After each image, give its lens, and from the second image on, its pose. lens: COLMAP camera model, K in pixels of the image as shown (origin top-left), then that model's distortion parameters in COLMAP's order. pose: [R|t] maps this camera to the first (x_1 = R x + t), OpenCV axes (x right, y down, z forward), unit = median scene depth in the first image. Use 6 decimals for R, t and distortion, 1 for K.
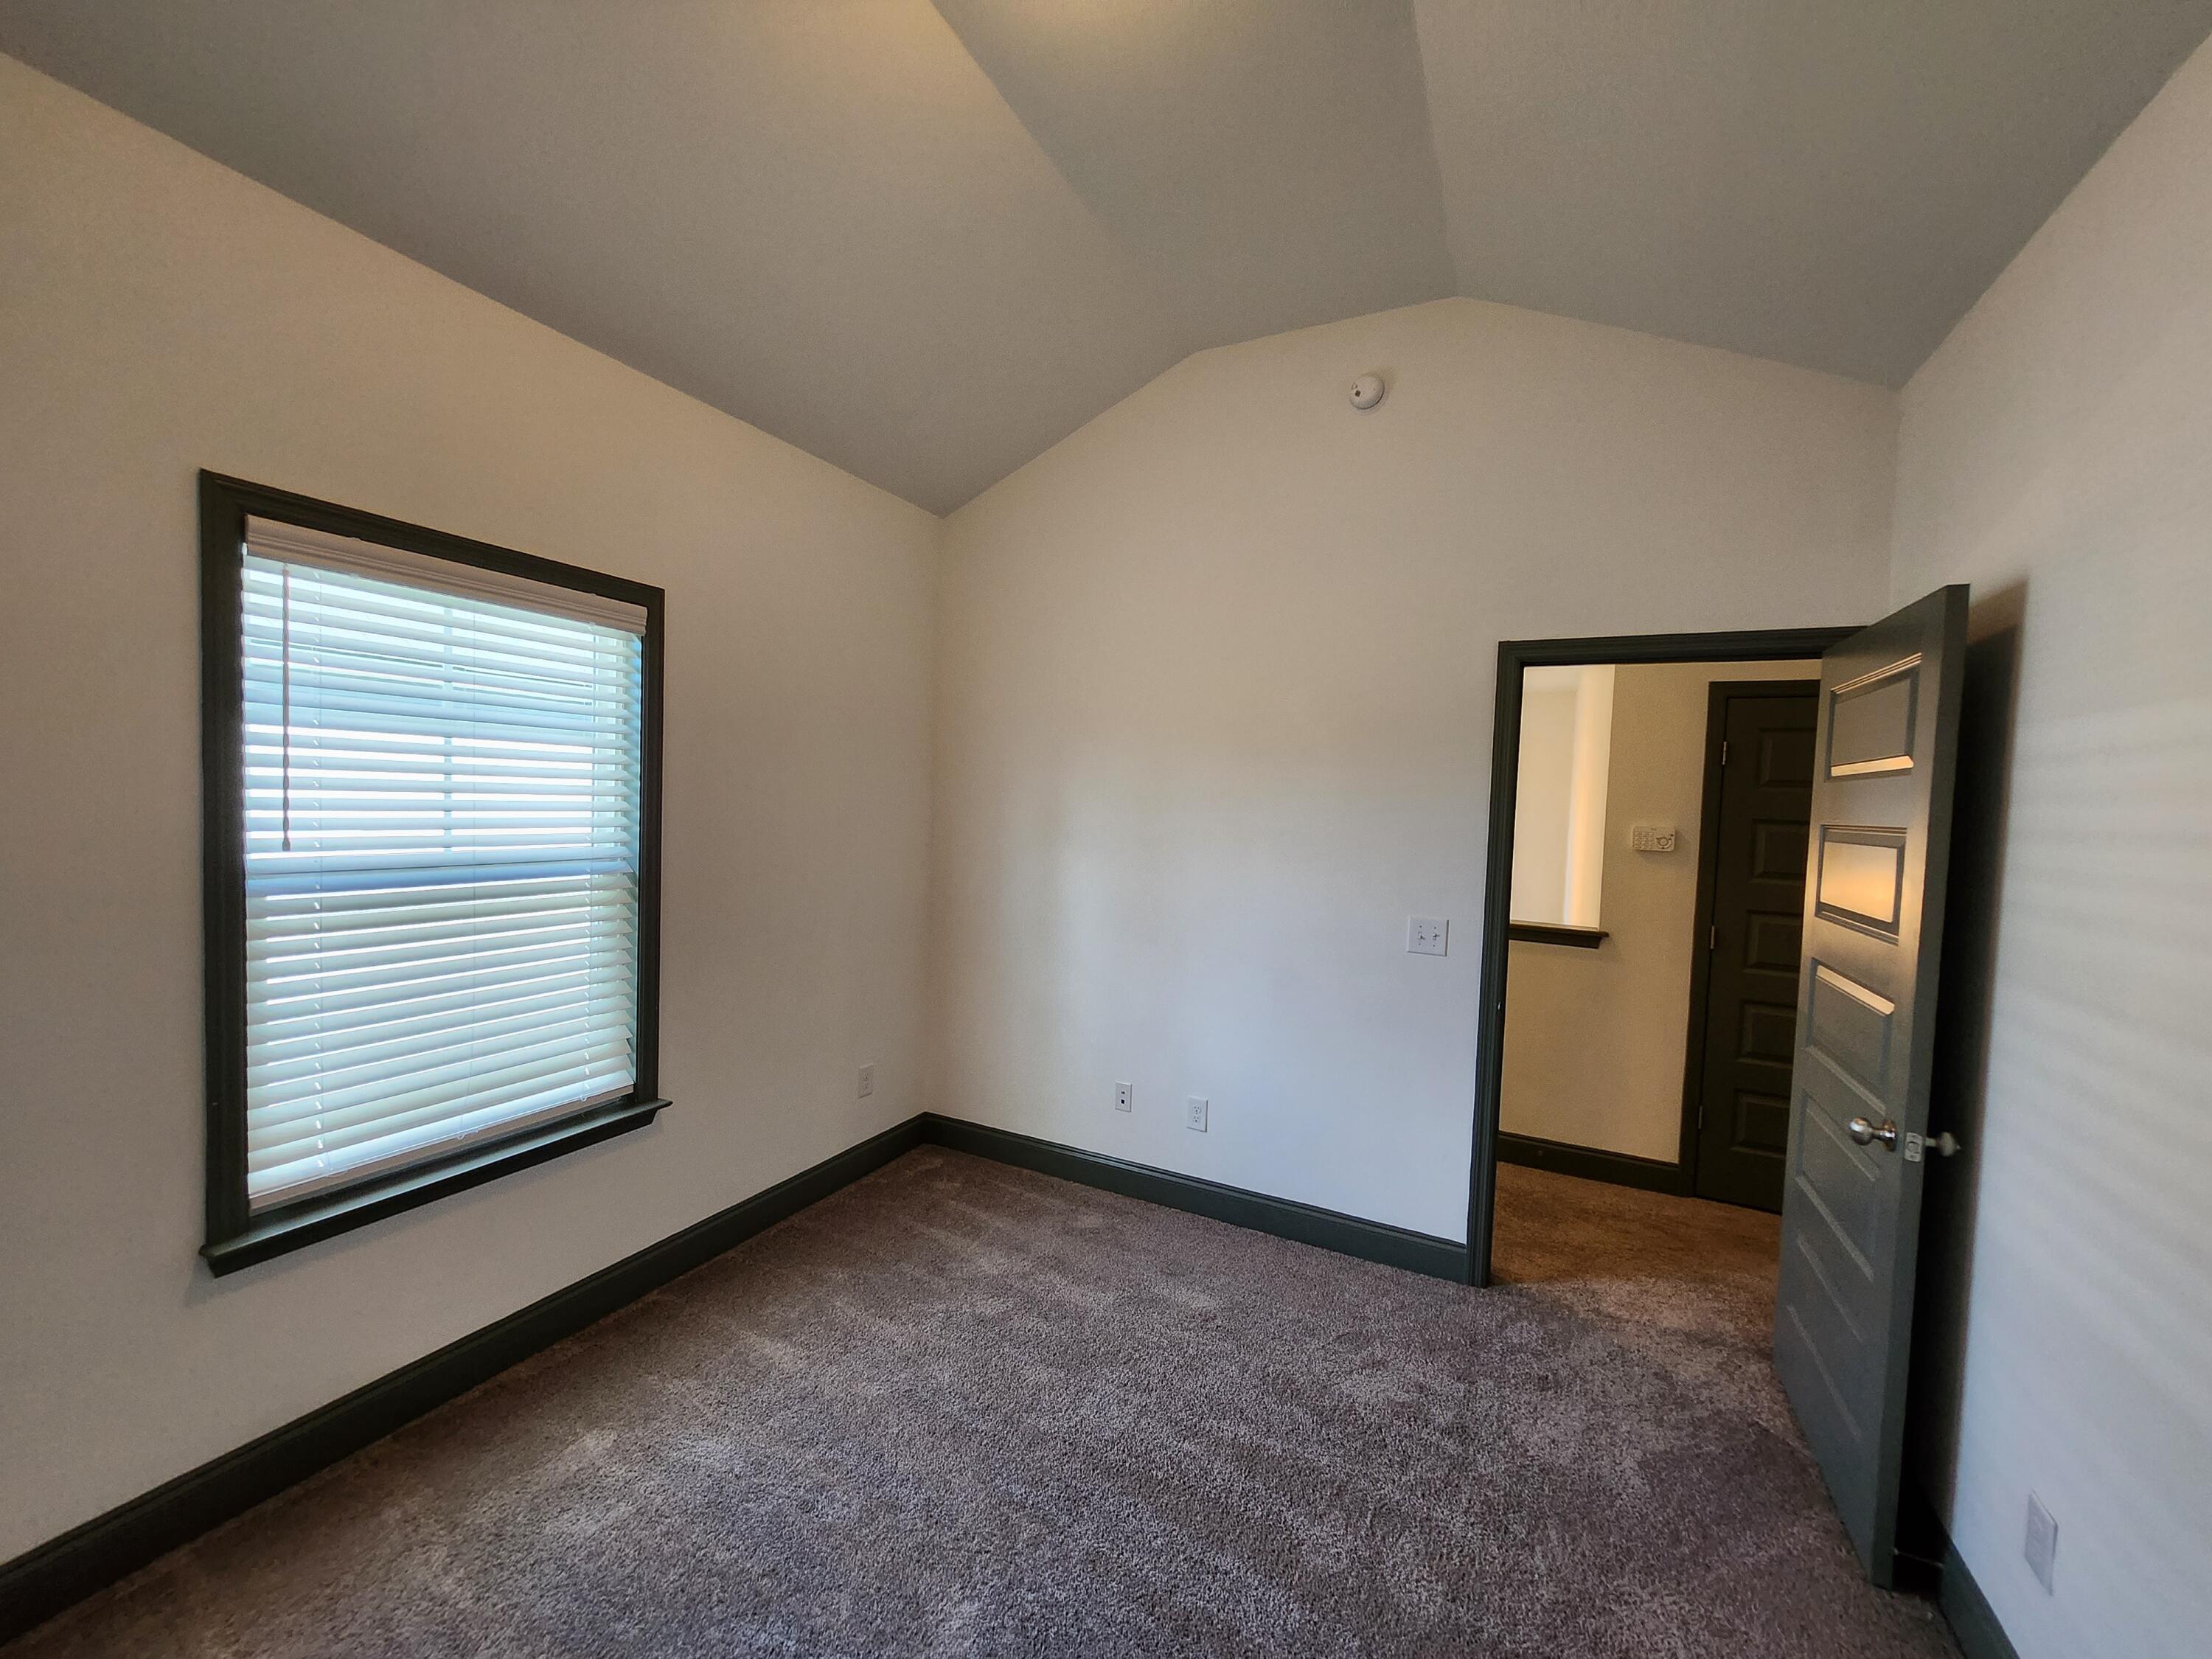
lens RADIAL K [[873.5, 0, 1103.5], [0, 873.5, 835.1], [0, 0, 1]] dist [0.001666, 0.000815]
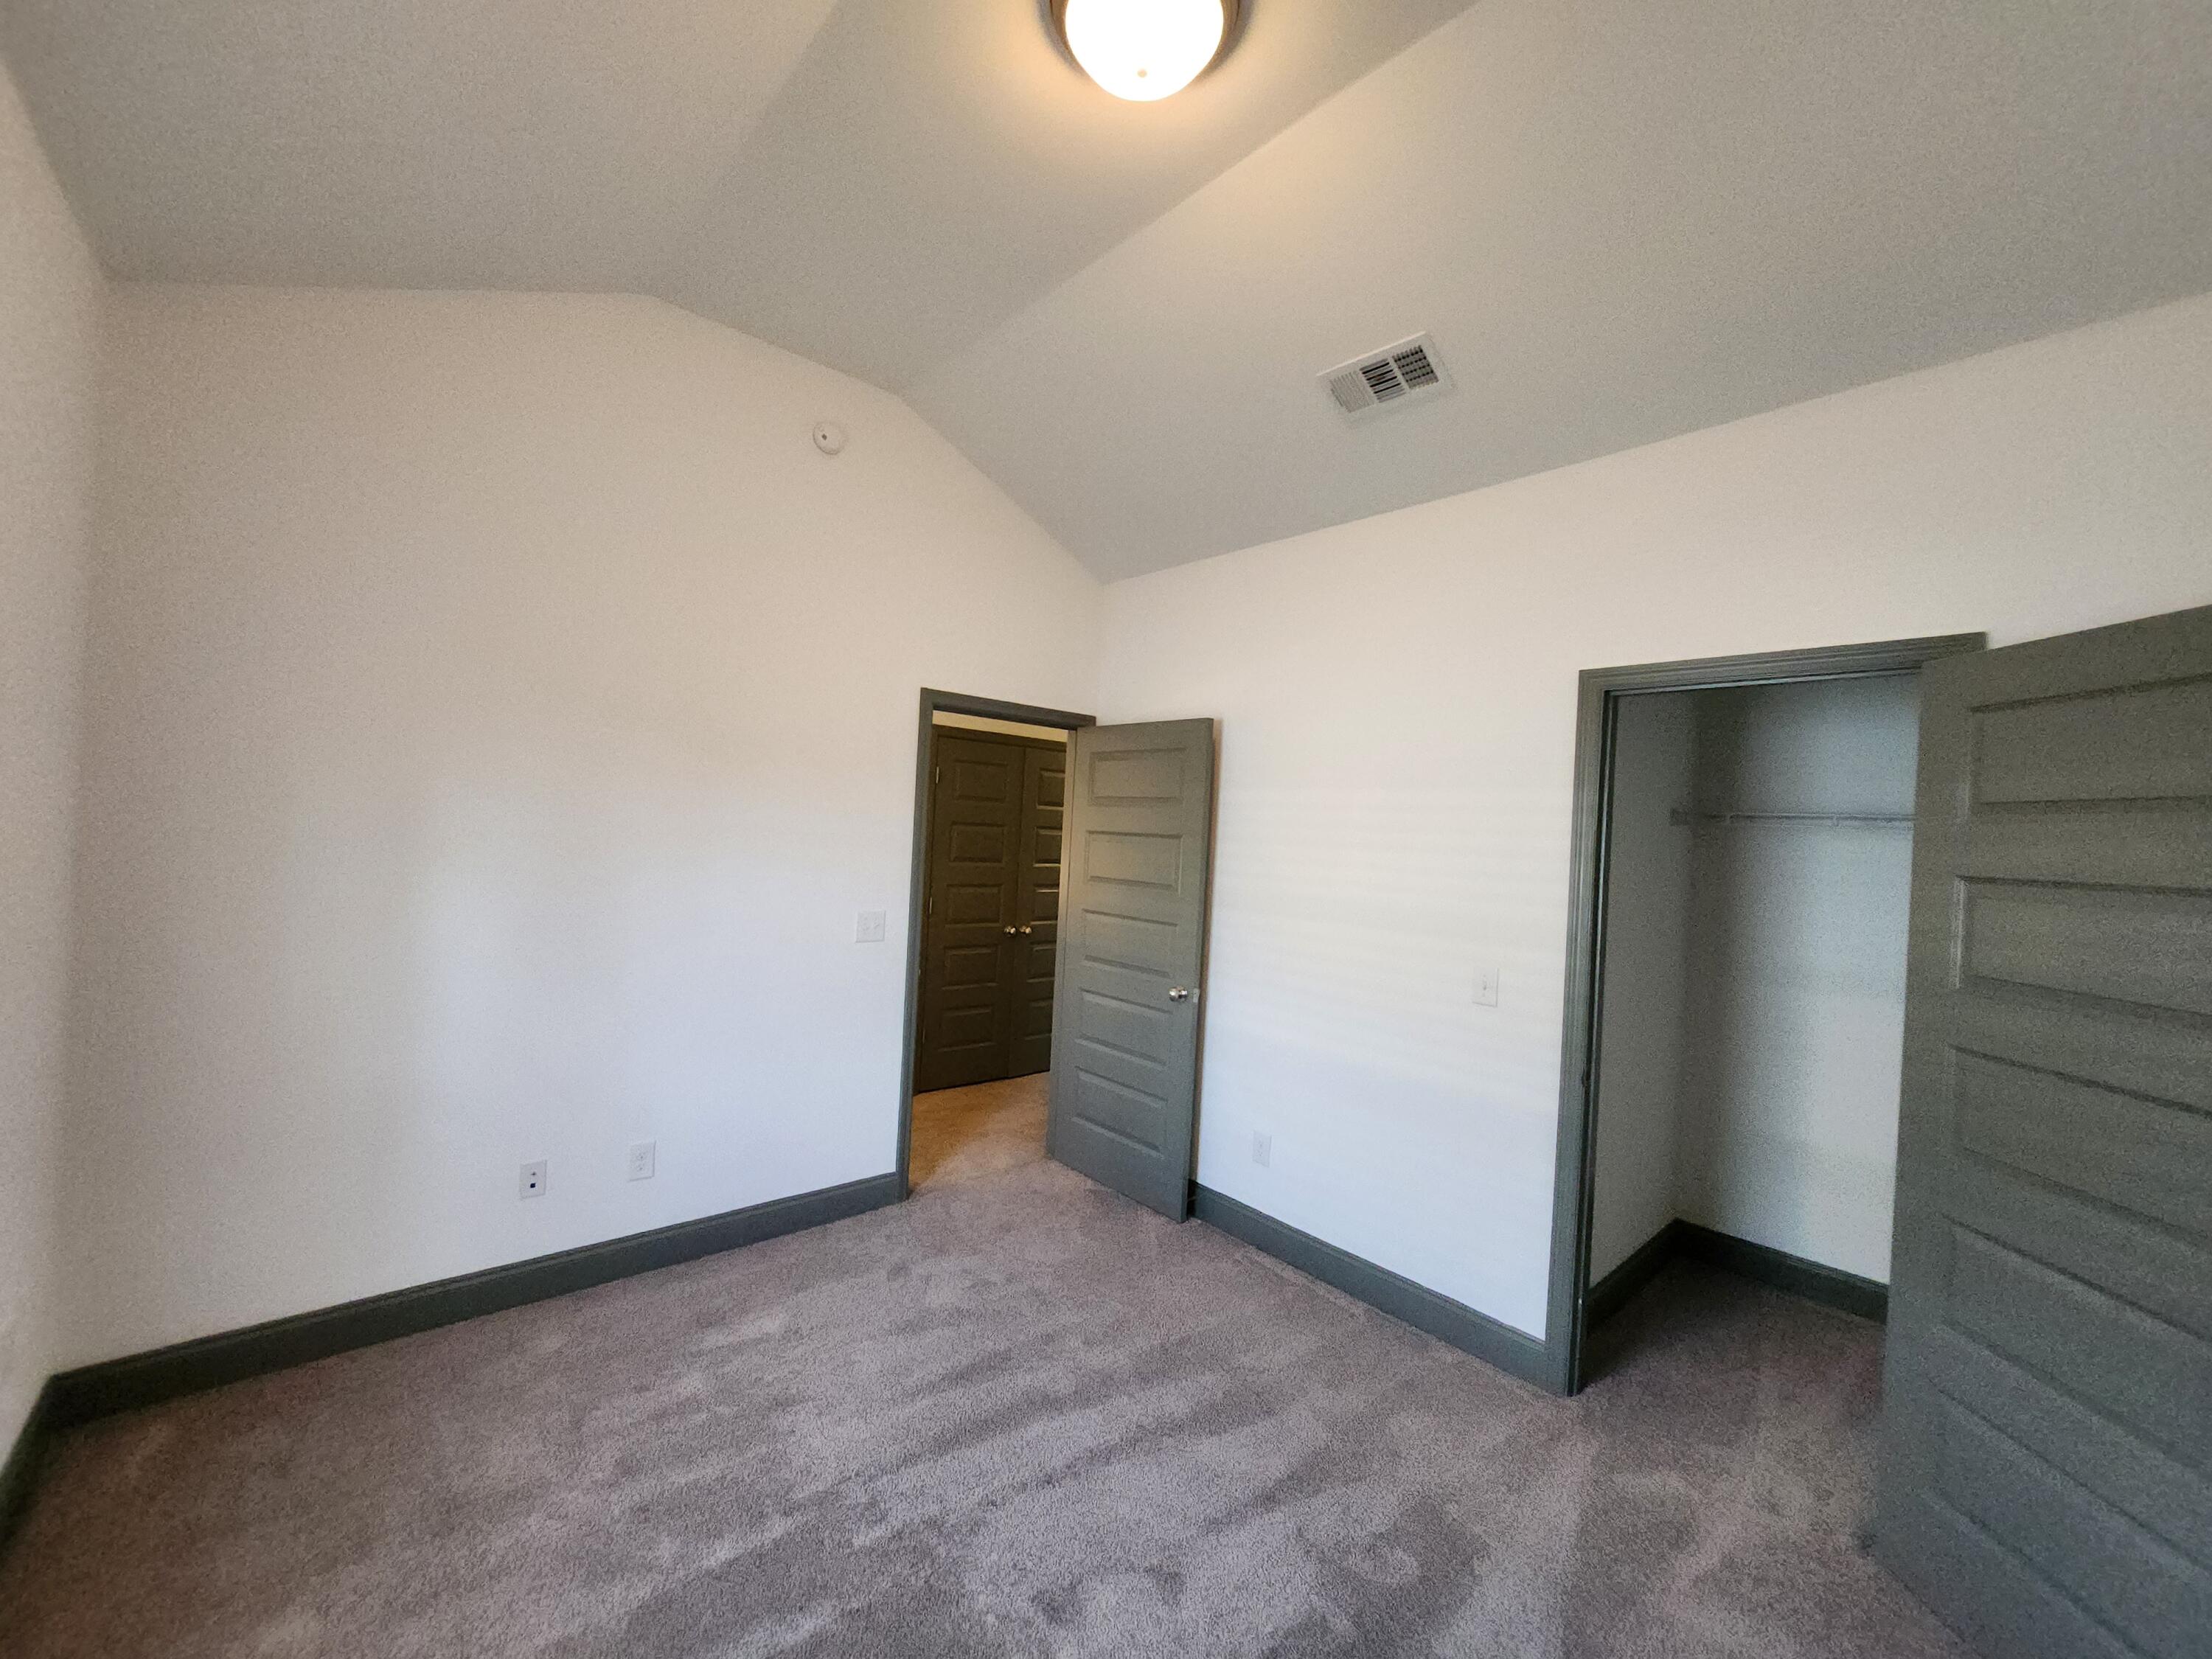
lens RADIAL K [[873.5, 0, 1102.3], [0, 873.5, 828.9], [0, 0, 1]] dist [0.001666, 0.000815]
pose [[0.364763, -0.016266, 0.930958, -0.707455], [-0.002683, 0.999825, 0.018520, -0.044898], [-0.931096, -0.009254, 0.364656, 0.324665]]
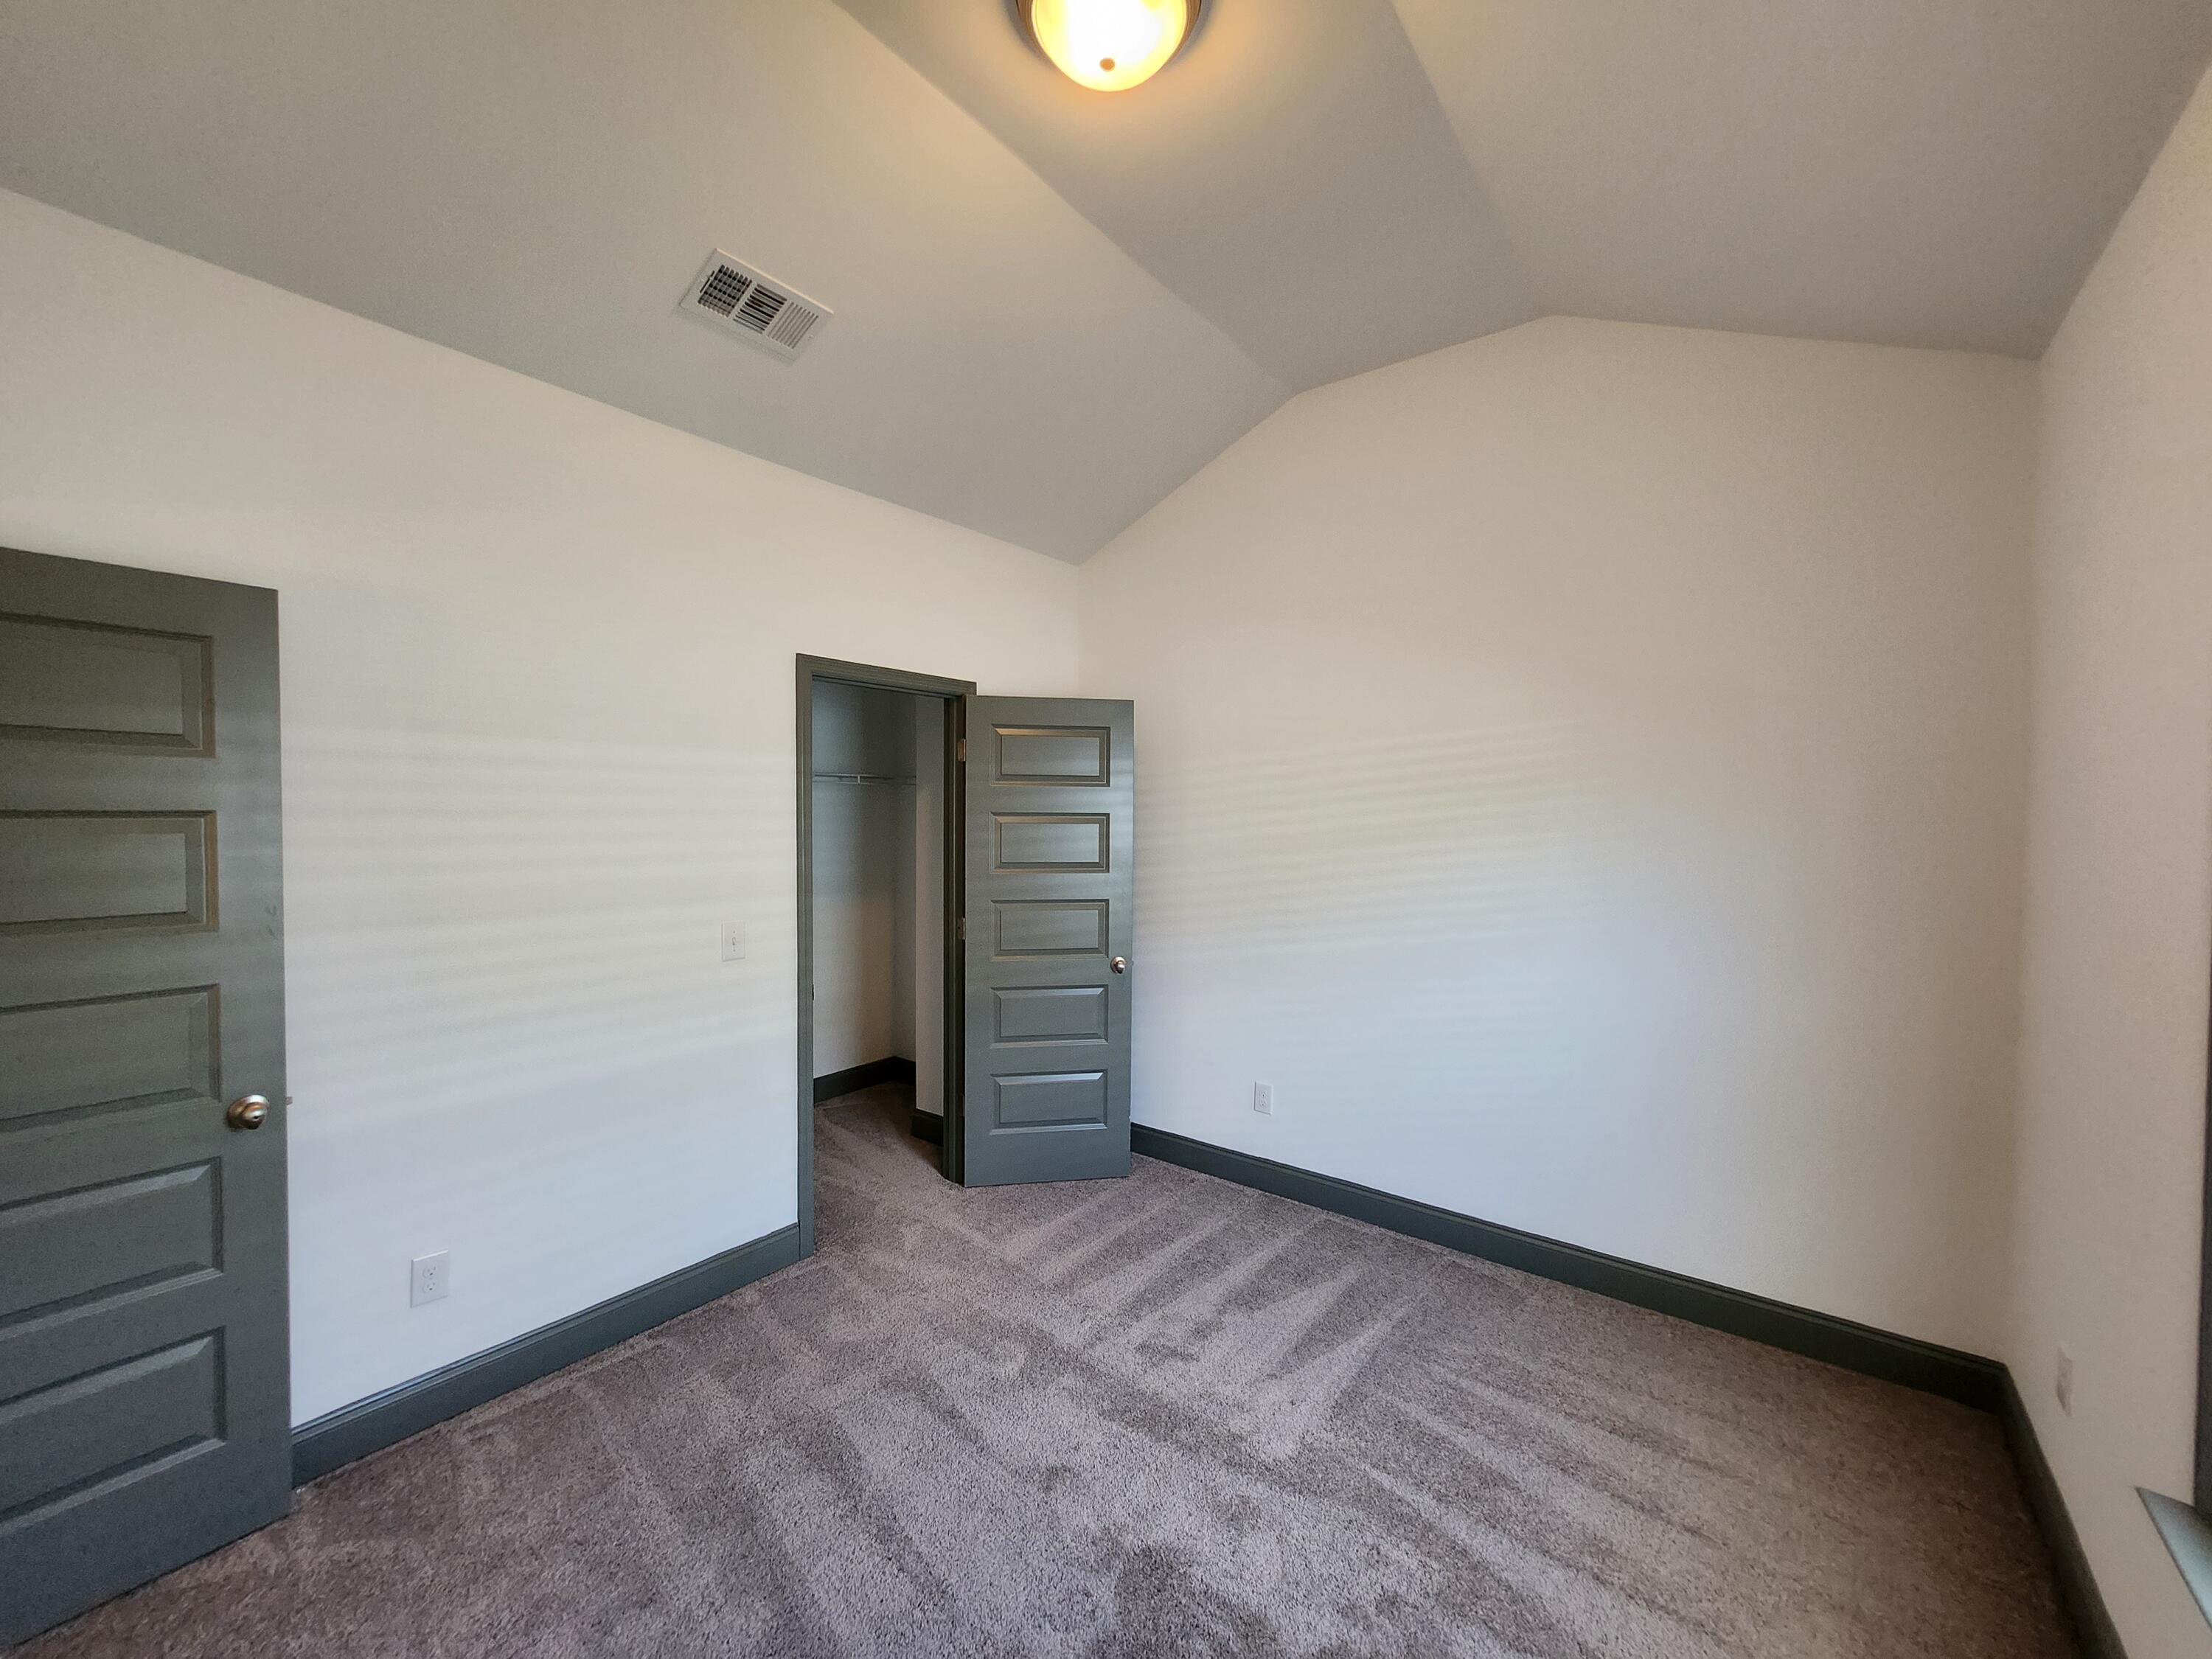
lens RADIAL K [[873.5, 0, 1098.7], [0, 873.5, 824.4], [0, 0, 1]] dist [0.001666, 0.000815]
pose [[-0.980219, -0.051358, 0.191136, -0.178495], [-0.040370, 0.997324, 0.060946, -0.069197], [-0.193754, 0.052024, -0.979670, 1.307737]]
